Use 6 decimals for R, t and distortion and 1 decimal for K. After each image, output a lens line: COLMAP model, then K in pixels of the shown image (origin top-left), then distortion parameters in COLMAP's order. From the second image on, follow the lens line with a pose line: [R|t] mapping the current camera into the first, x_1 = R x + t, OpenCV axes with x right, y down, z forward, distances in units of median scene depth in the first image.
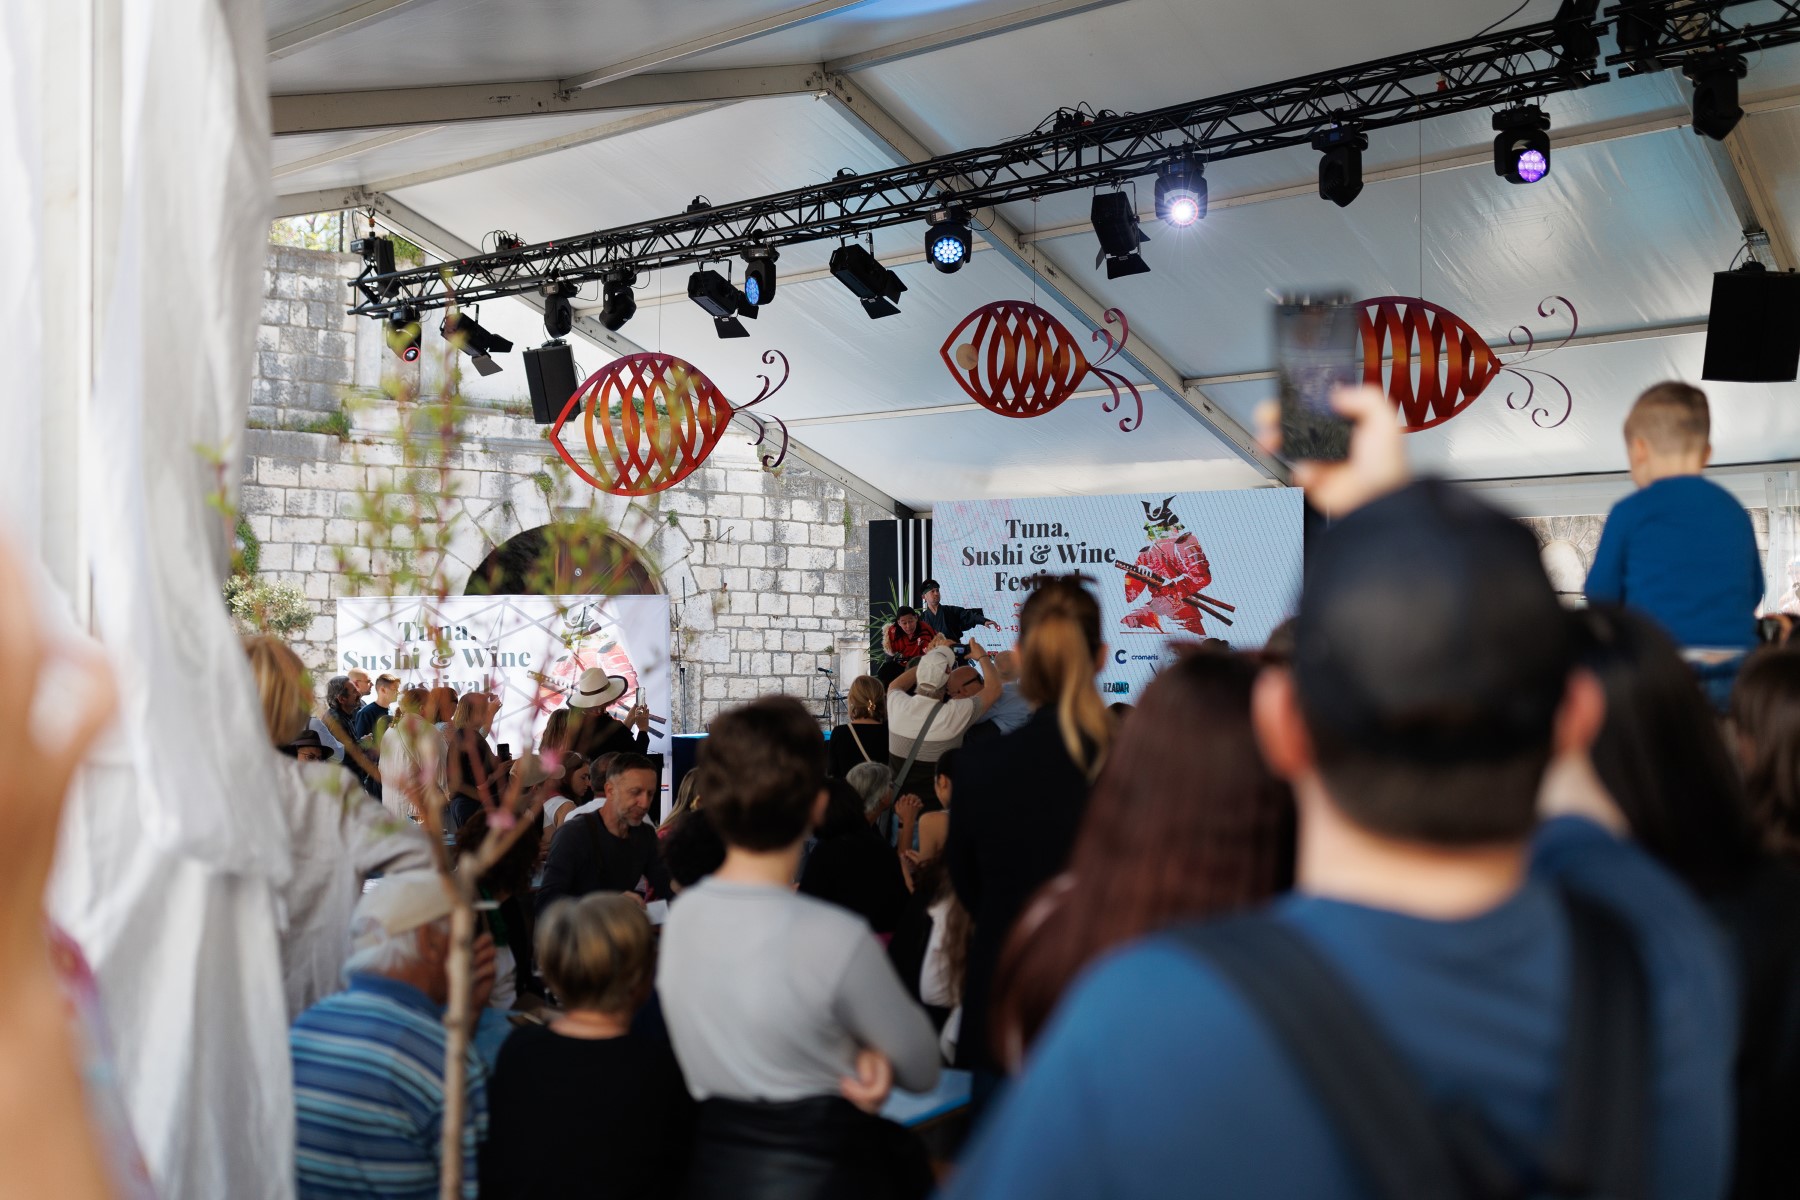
lens RADIAL K [[1709.1, 0, 900.0], [0, 1709.1, 600.0], [0, 0, 1]] dist [0.008210, -0.031398]
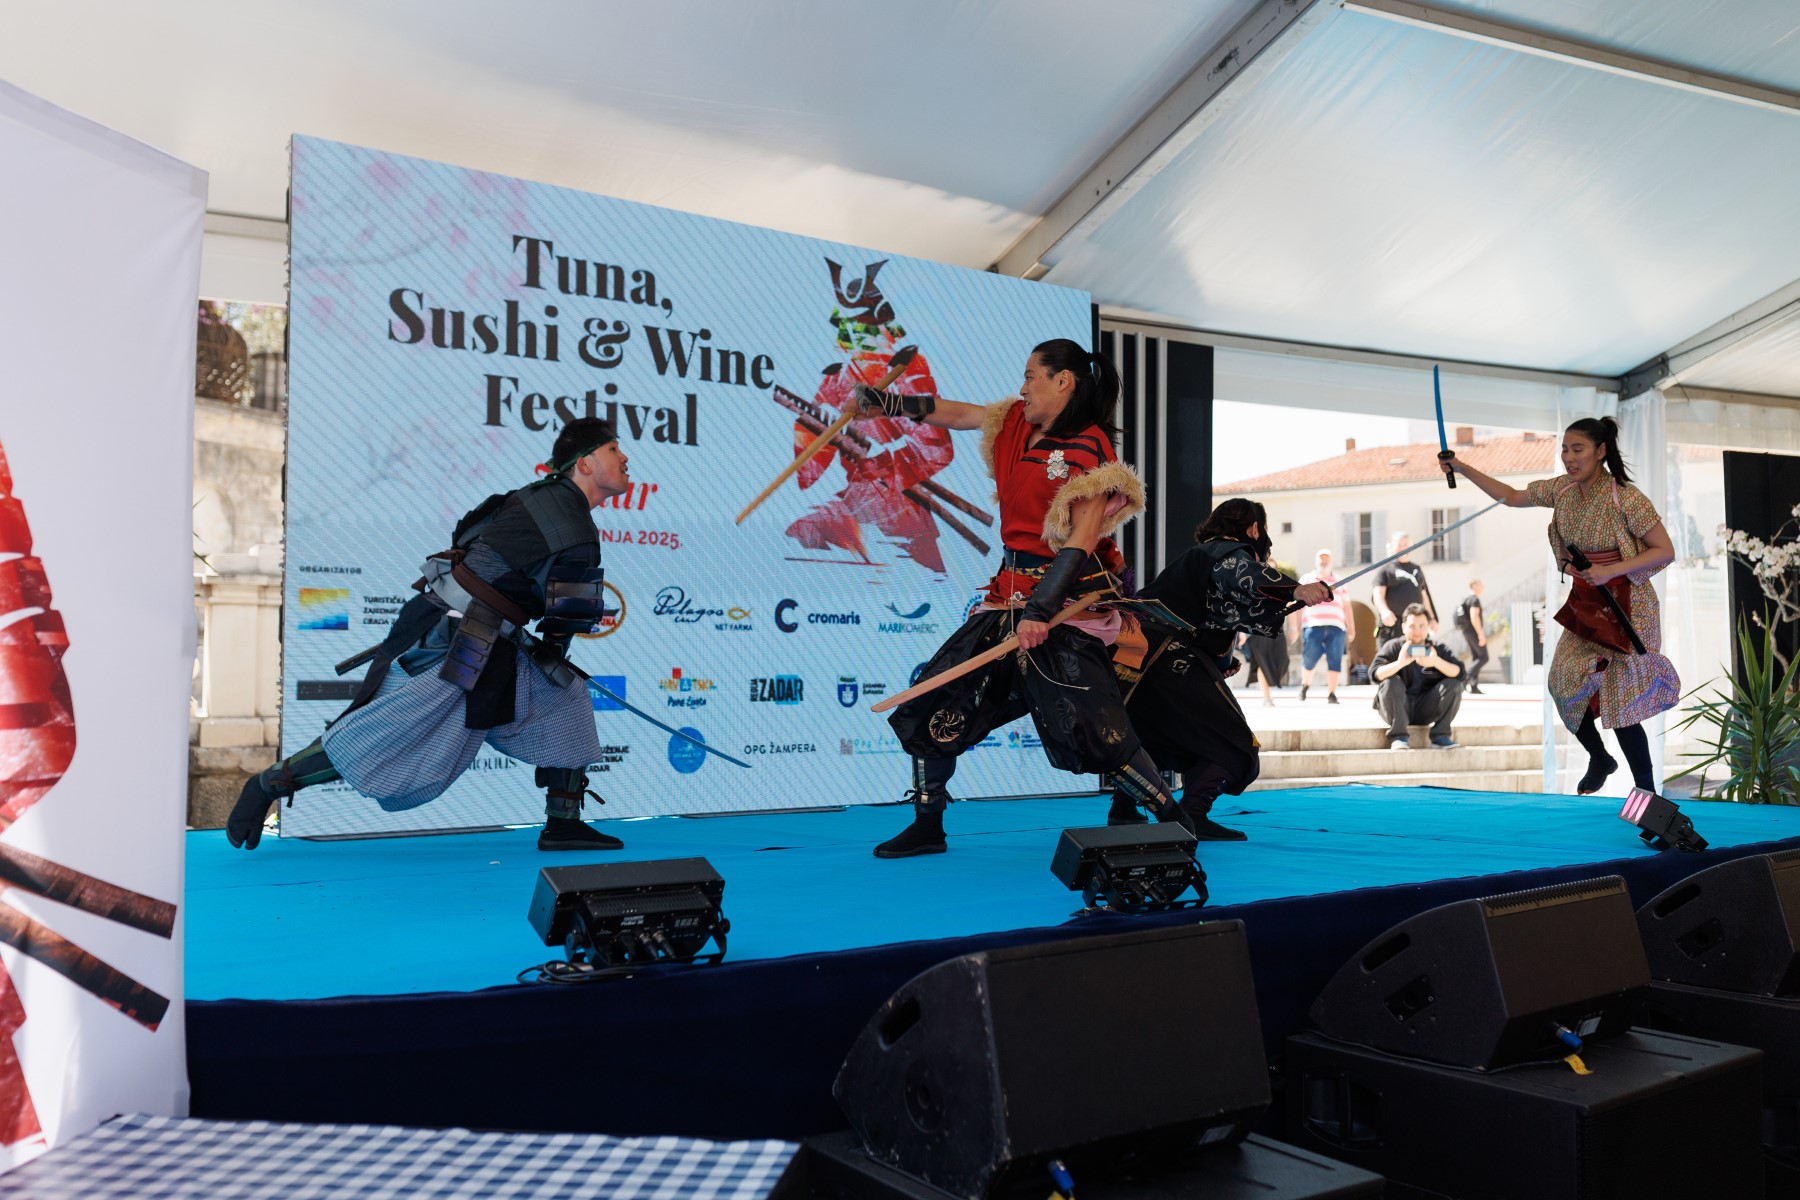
lens RADIAL K [[1709.1, 0, 900.0], [0, 1709.1, 600.0], [0, 0, 1]] dist [0.008210, -0.031398]
pose [[0.438846, 0.035495, 0.897861, -0.229267], [-0.034022, 0.999159, -0.022871, 0.037007], [-0.897918, -0.020511, 0.439684, 0.772207]]
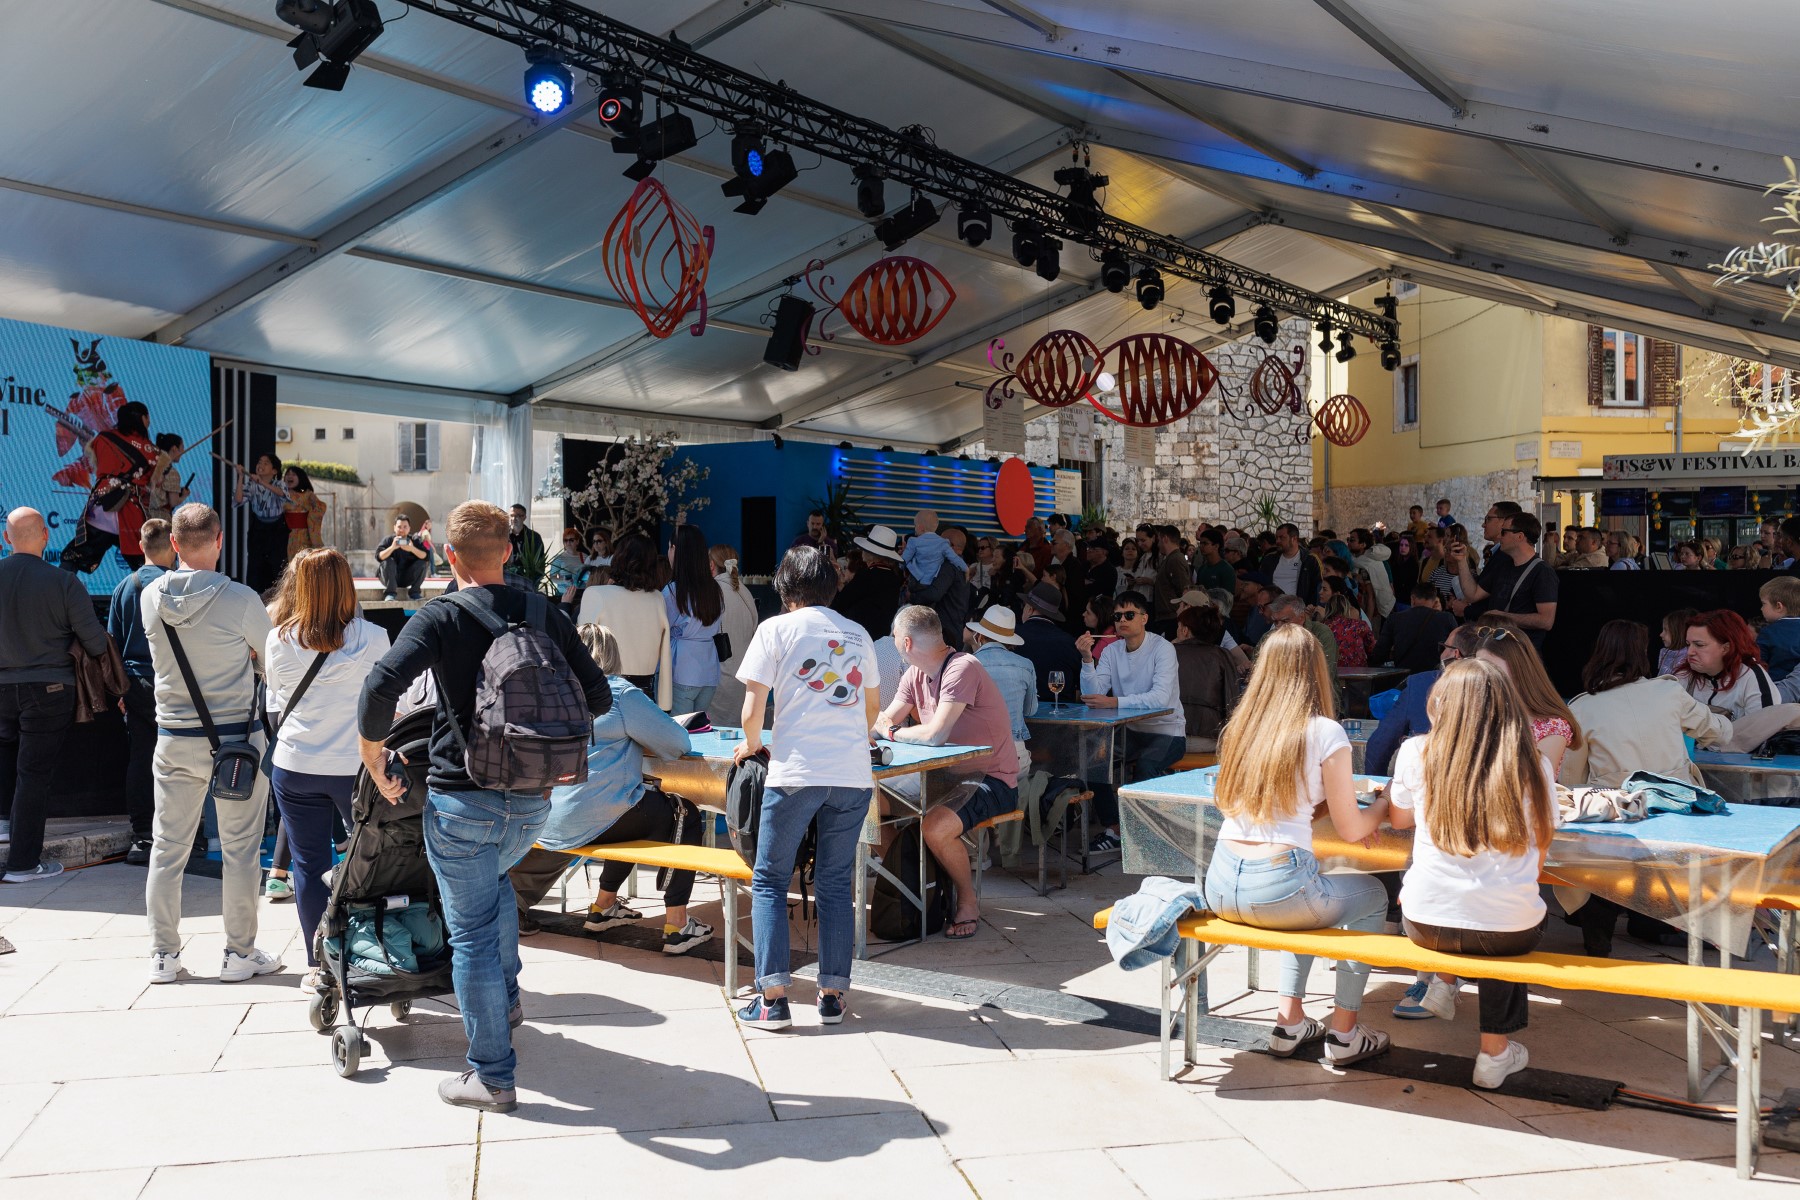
lens RADIAL K [[1709.1, 0, 900.0], [0, 1709.1, 600.0], [0, 0, 1]] dist [0.008210, -0.031398]
pose [[-0.075108, -0.019166, 0.996991, -0.723454], [-0.043328, 0.998934, 0.015939, 0.040061], [-0.996234, -0.042000, -0.075858, 0.631663]]
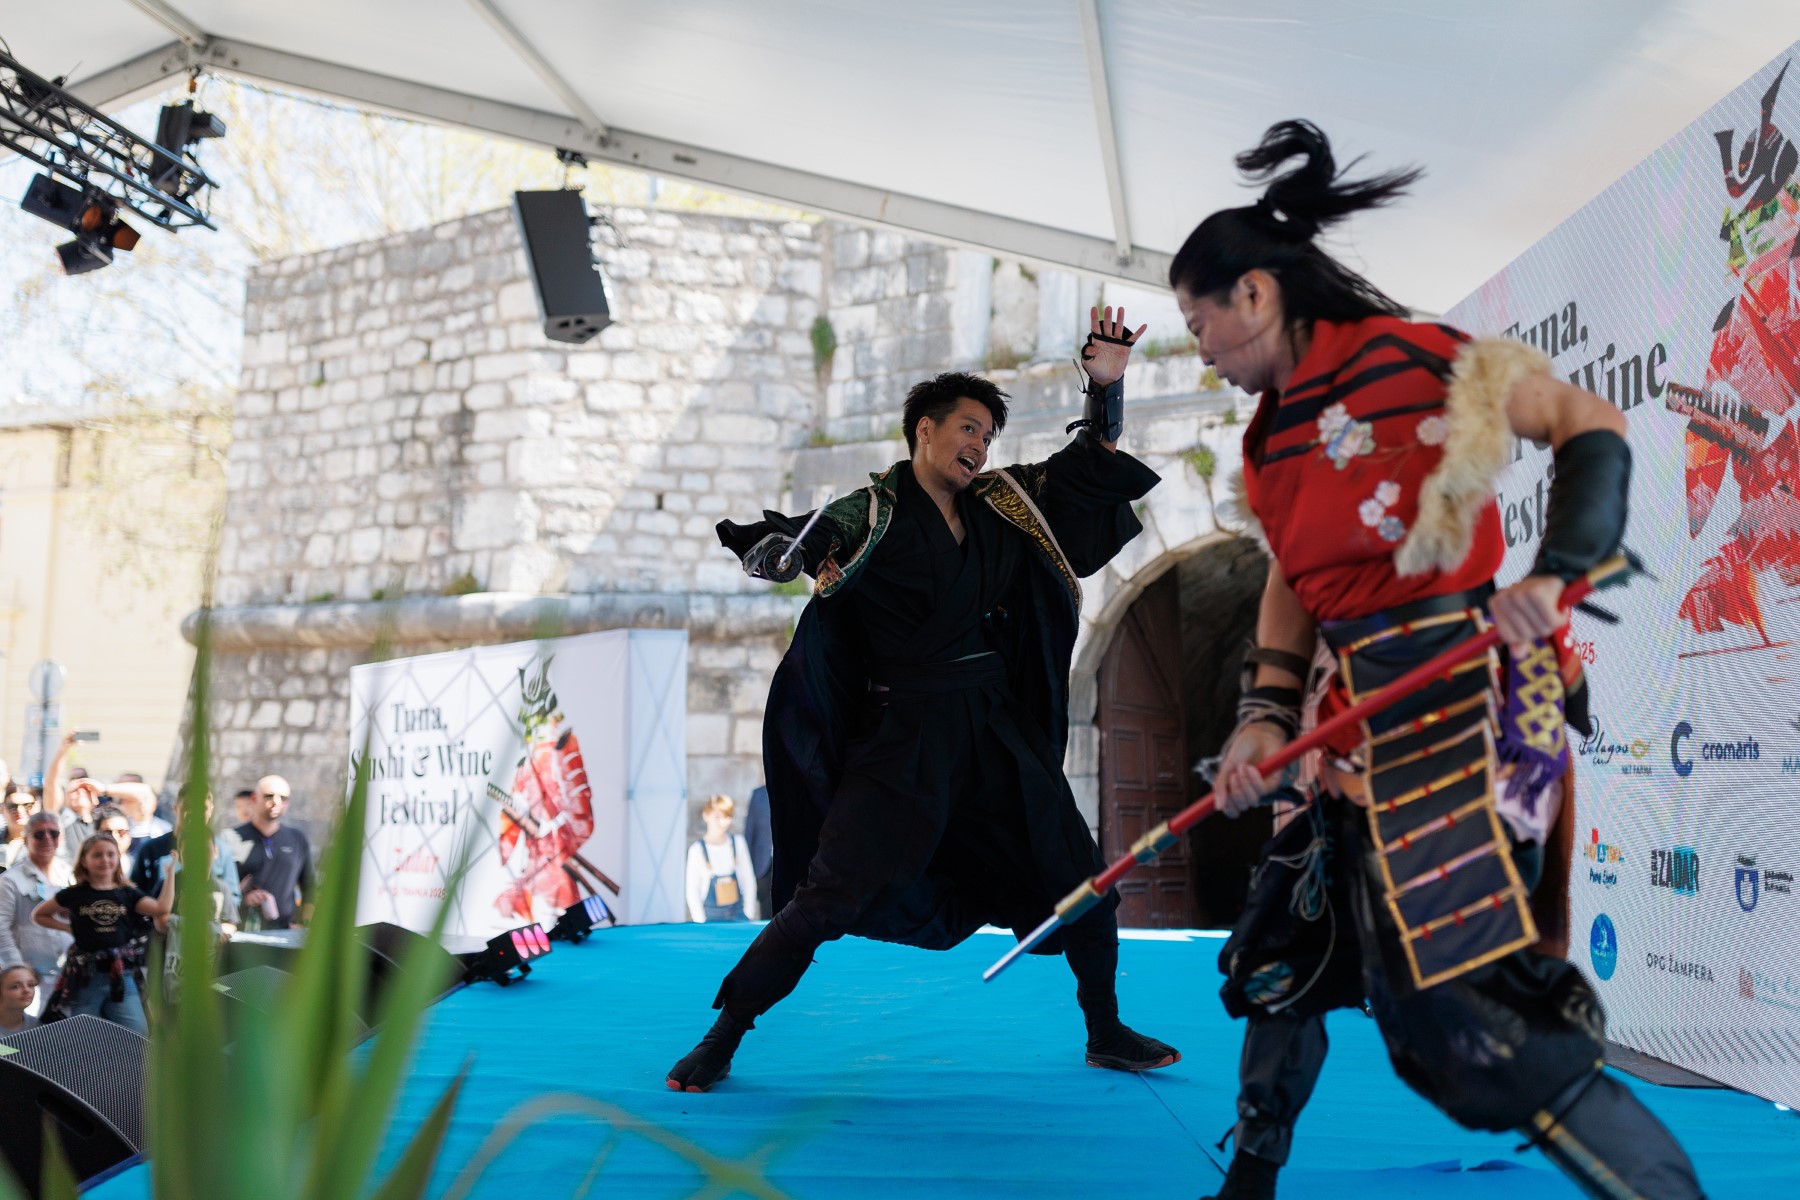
lens RADIAL K [[1709.1, 0, 900.0], [0, 1709.1, 600.0], [0, 0, 1]] dist [0.008210, -0.031398]
pose [[0.453292, -0.088552, -0.886952, 0.297420], [0.025829, 0.995940, -0.086233, 0.029223], [0.890988, 0.016180, 0.453739, 0.760200]]
